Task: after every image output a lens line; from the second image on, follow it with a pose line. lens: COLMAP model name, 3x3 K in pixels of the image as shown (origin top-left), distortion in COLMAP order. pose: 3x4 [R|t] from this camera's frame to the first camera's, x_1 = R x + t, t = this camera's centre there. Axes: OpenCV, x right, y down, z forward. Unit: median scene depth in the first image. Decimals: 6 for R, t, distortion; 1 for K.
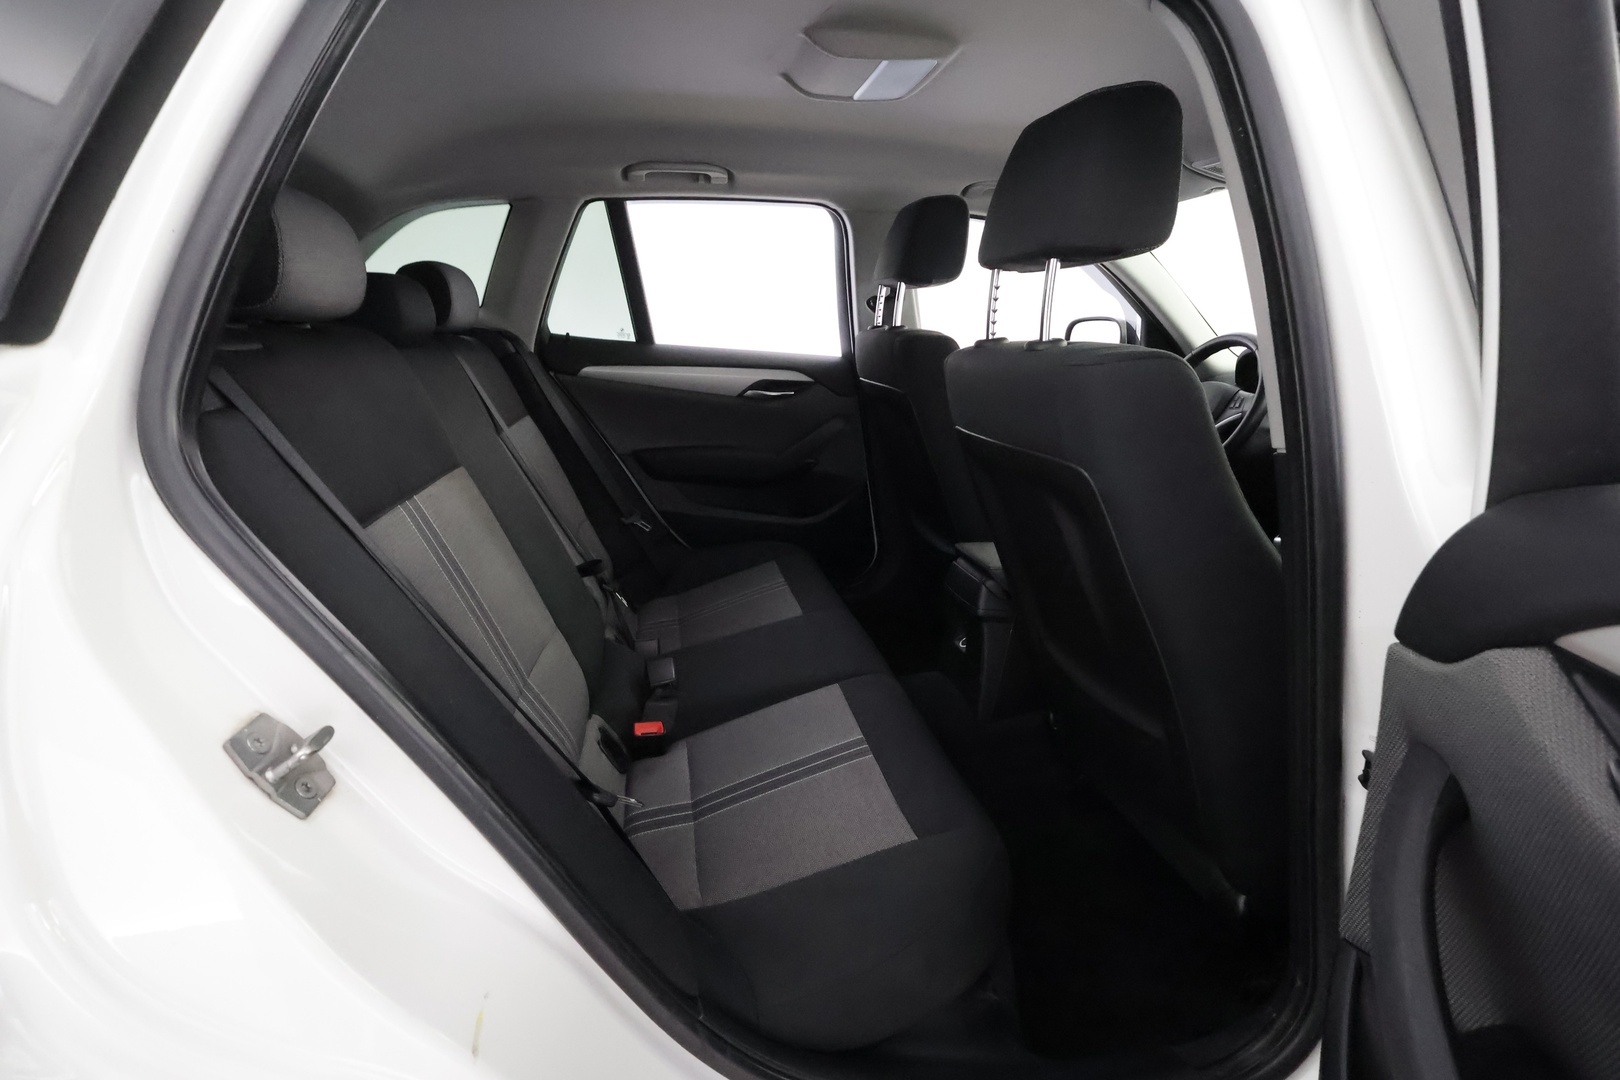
lens RADIAL K [[777.0, 0, 810.0], [0, 777.0, 540.0], [0, 0, 1]] dist [-0.001839, 0.000297]
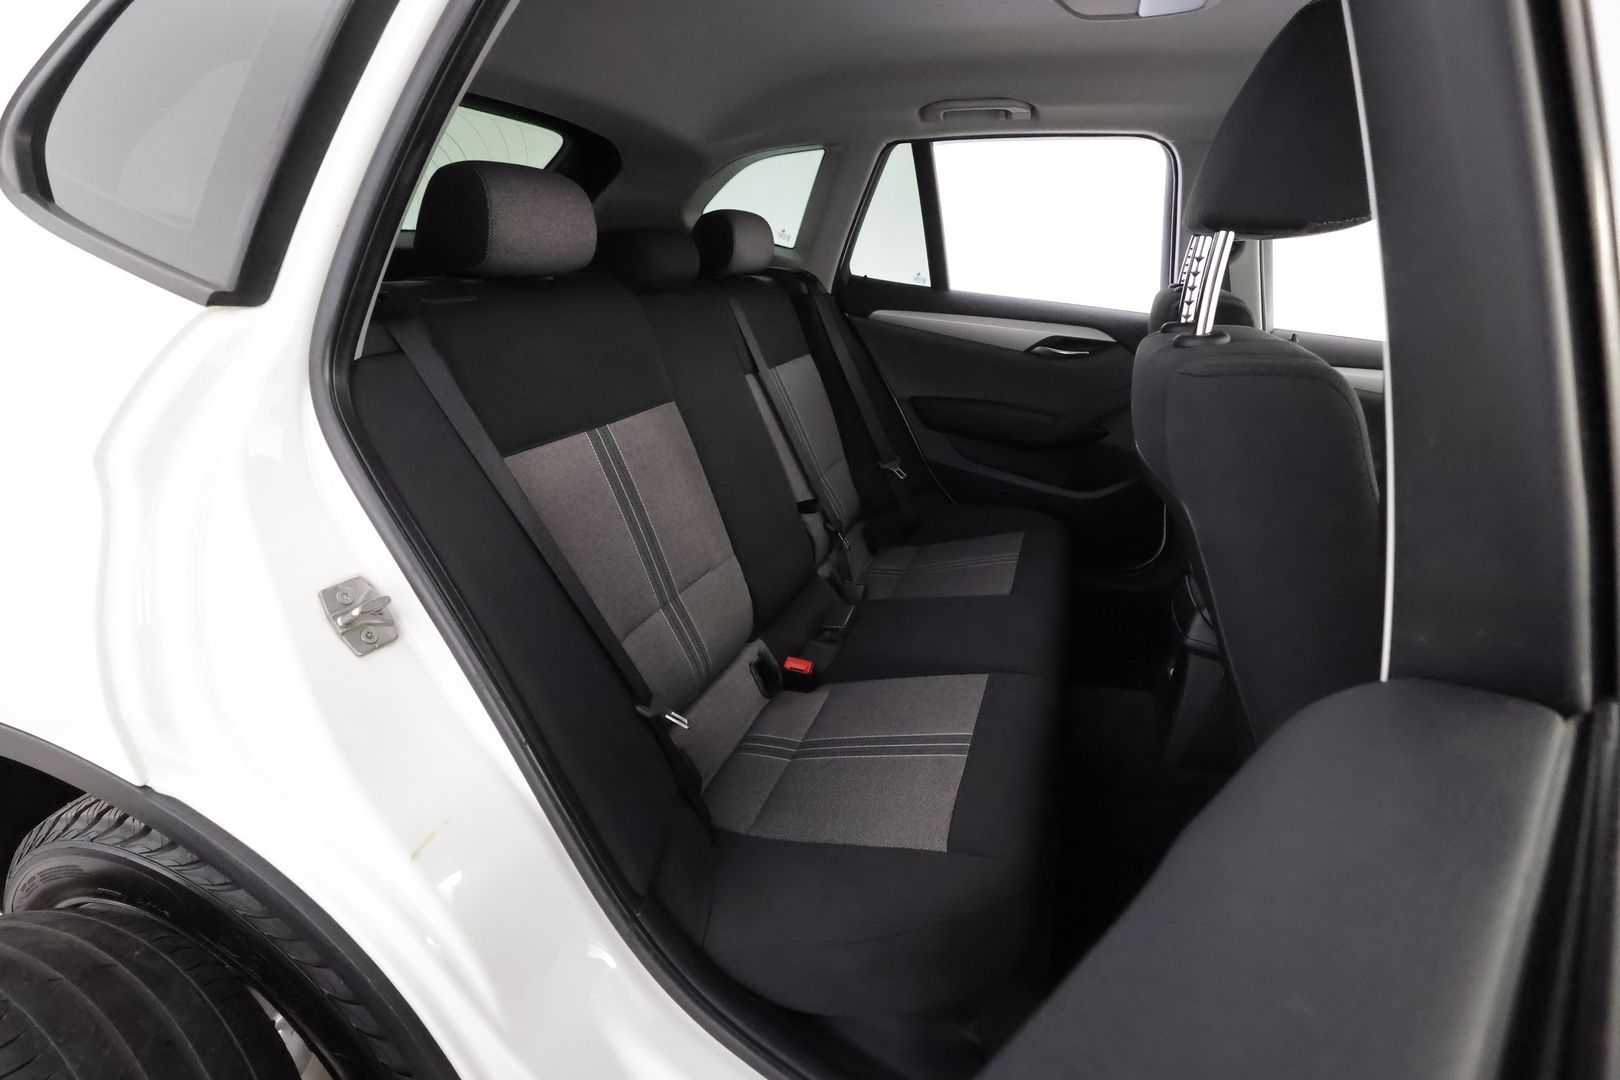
lens RADIAL K [[786.8, 0, 810.0], [0, 786.8, 540.0], [0, 0, 1]] dist [0.002730, 0.000441]
pose [[0.860263, 0.200664, -0.468702, 0.198964], [-0.159896, 0.979098, 0.125703, -0.046605], [0.484129, -0.033194, 0.874367, 0.044476]]
